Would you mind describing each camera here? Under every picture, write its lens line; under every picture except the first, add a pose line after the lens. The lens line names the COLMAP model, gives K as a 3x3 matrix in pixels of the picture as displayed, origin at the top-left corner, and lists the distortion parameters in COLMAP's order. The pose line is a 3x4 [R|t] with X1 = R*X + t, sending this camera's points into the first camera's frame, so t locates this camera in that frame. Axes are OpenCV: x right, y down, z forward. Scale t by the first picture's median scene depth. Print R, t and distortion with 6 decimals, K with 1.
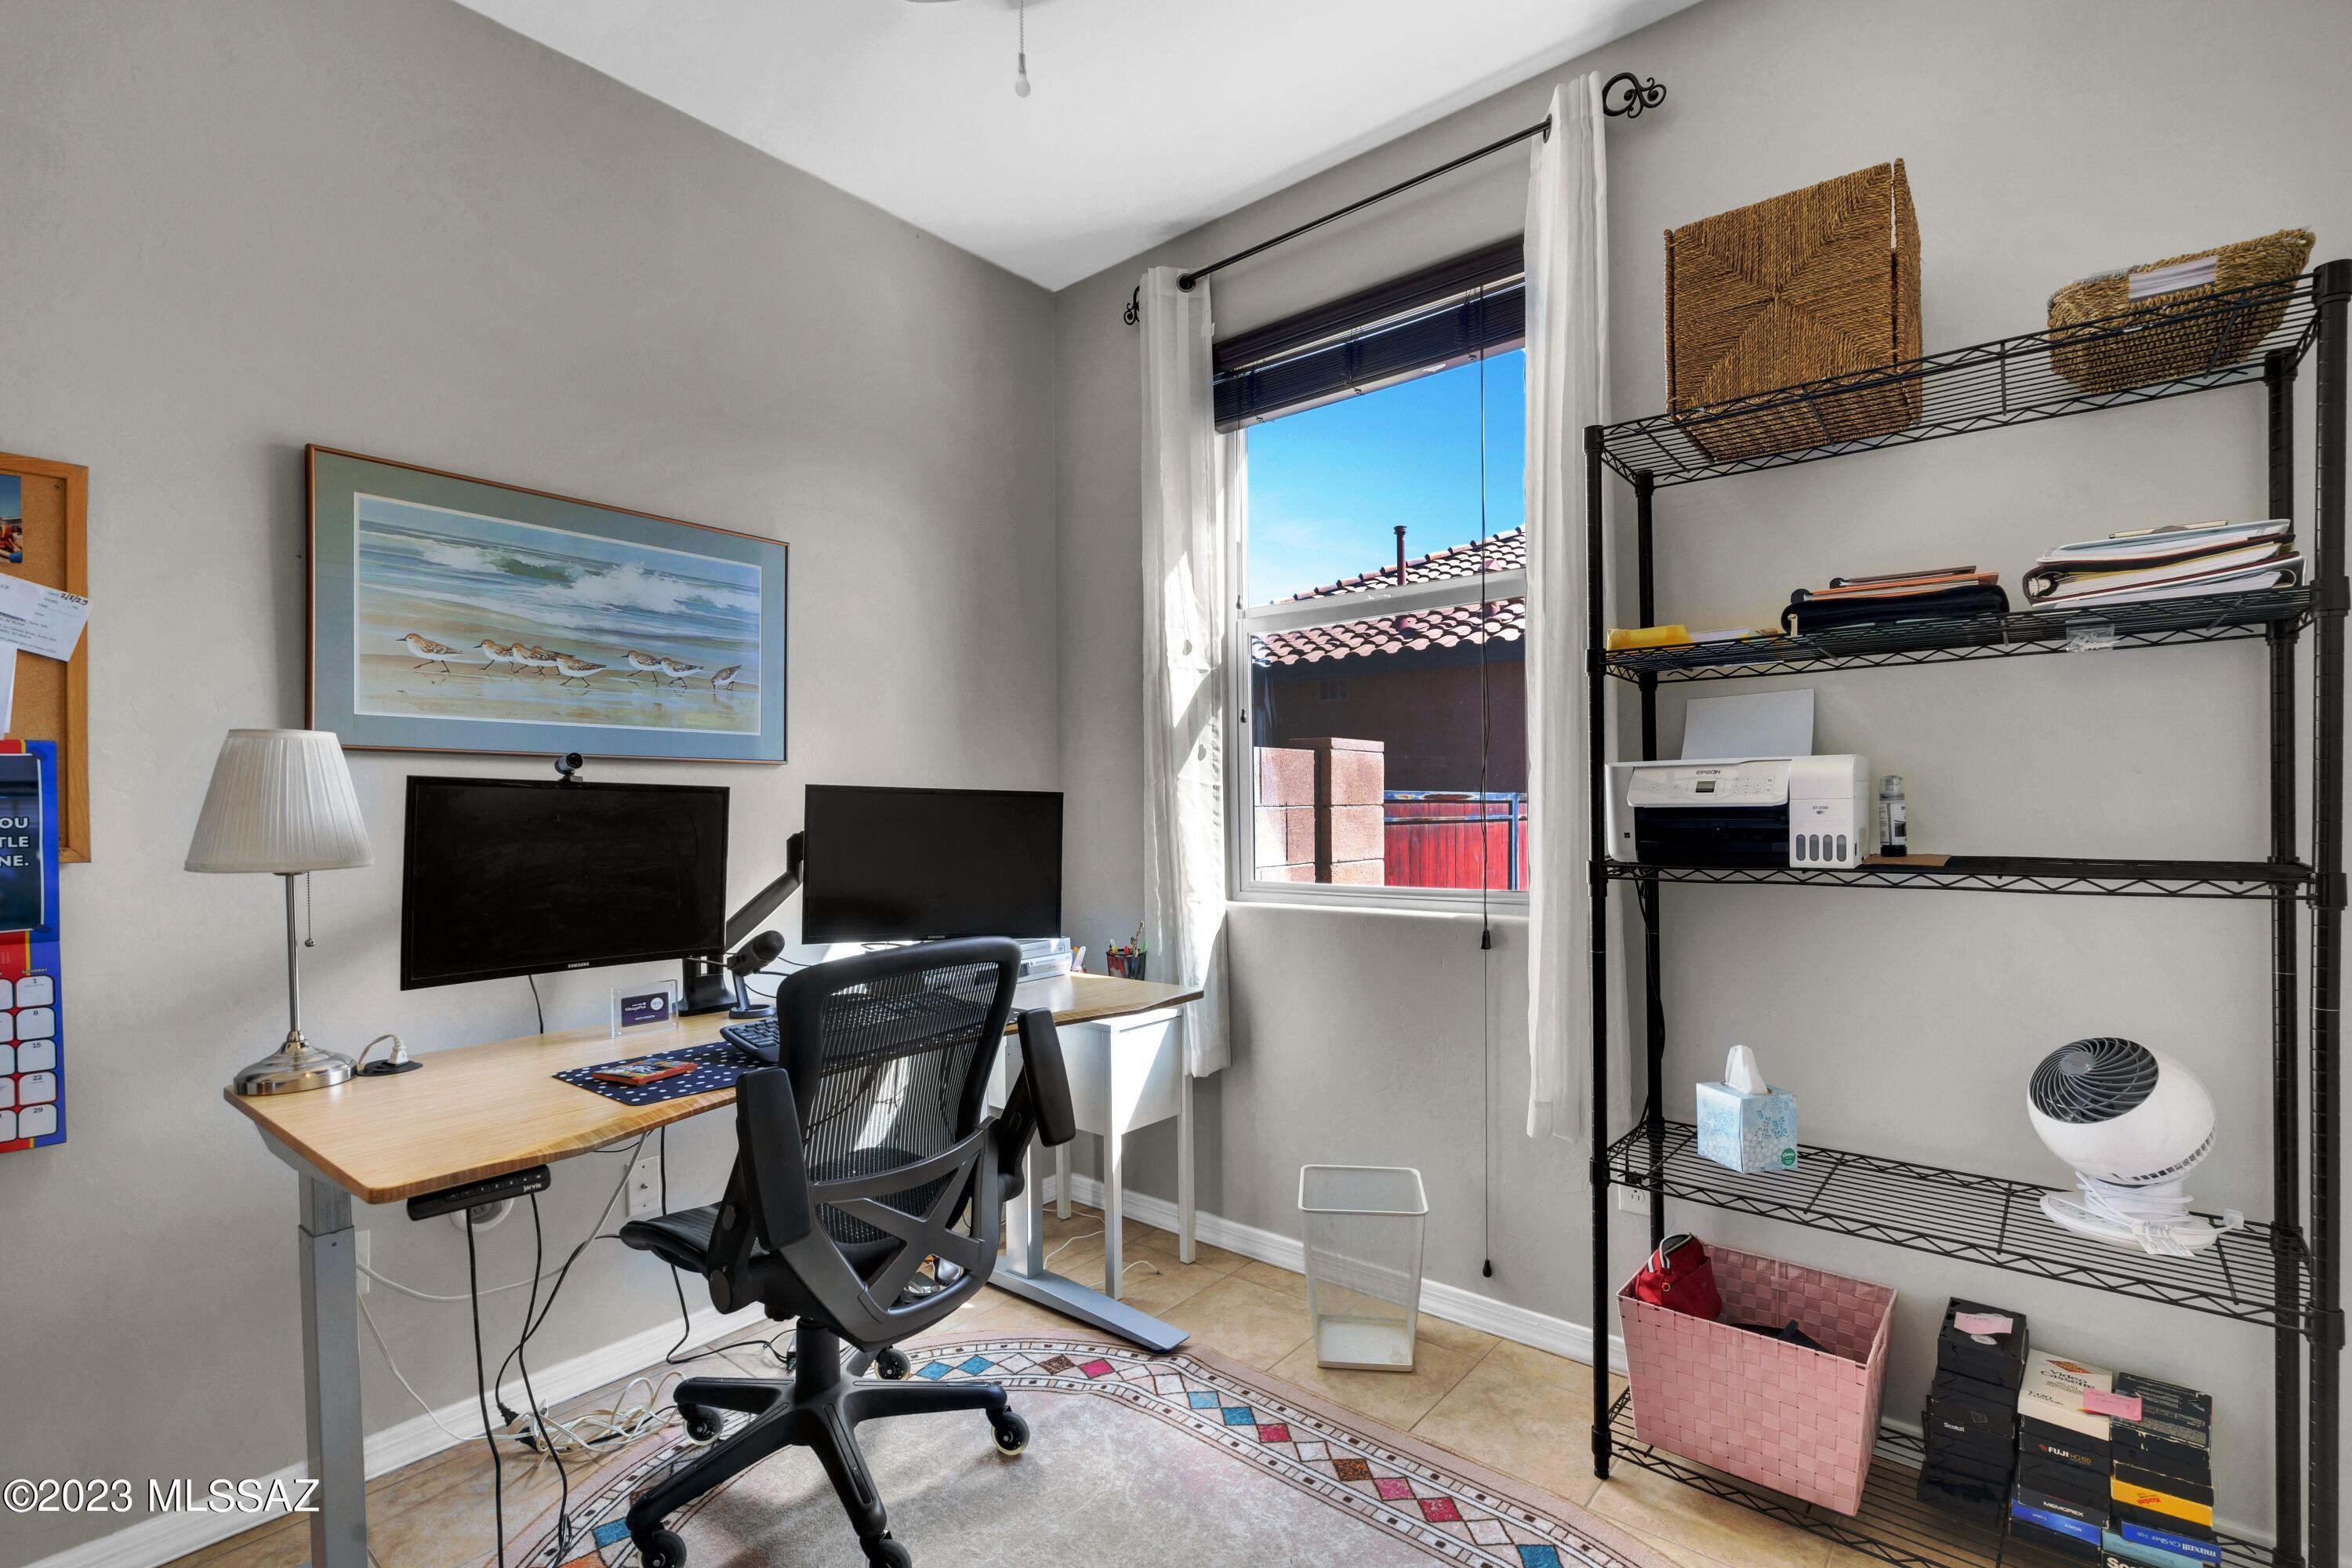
lens RADIAL K [[1073.9, 0, 1178.9], [0, 1073.9, 803.8], [0, 0, 1]] dist [0.000169, -0.000128]
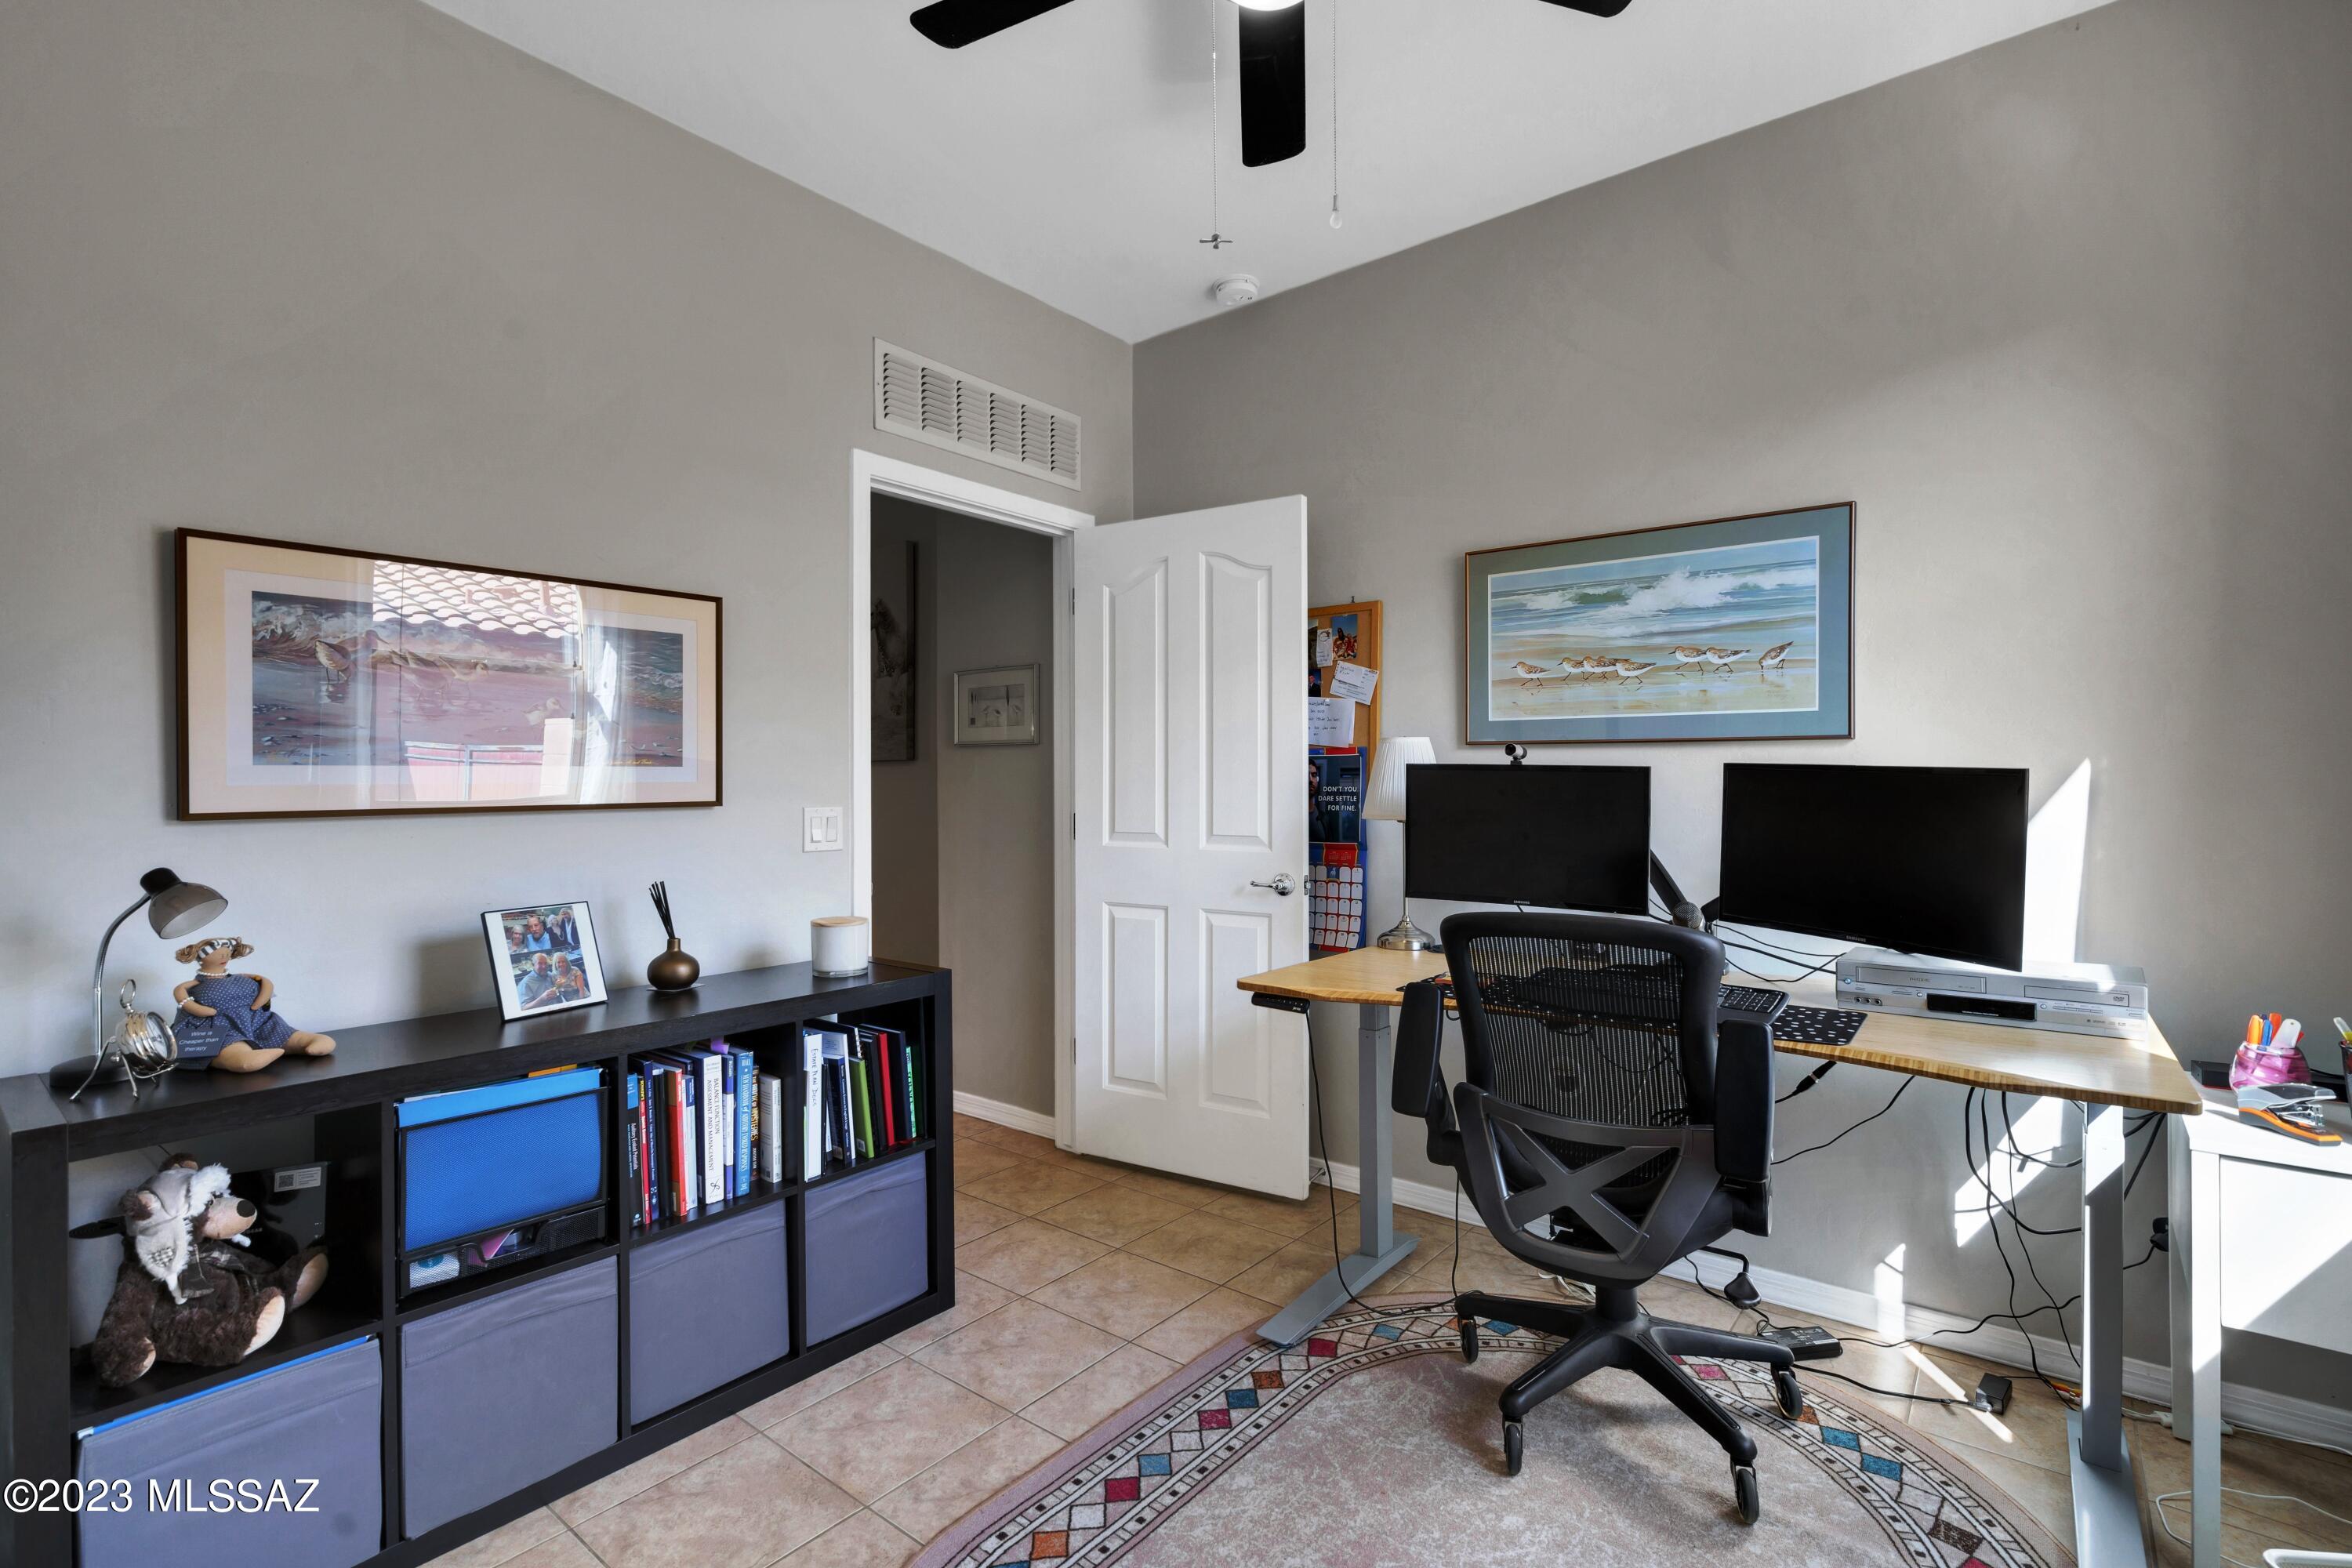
lens RADIAL K [[1073.9, 0, 1178.9], [0, 1073.9, 780.9], [0, 0, 1]] dist [0.000169, -0.000128]
pose [[0.010915, 0.006002, -0.999922, 0.674329], [-0.001460, 0.999981, 0.005986, -0.006461], [0.999939, 0.001394, 0.010924, 0.489590]]
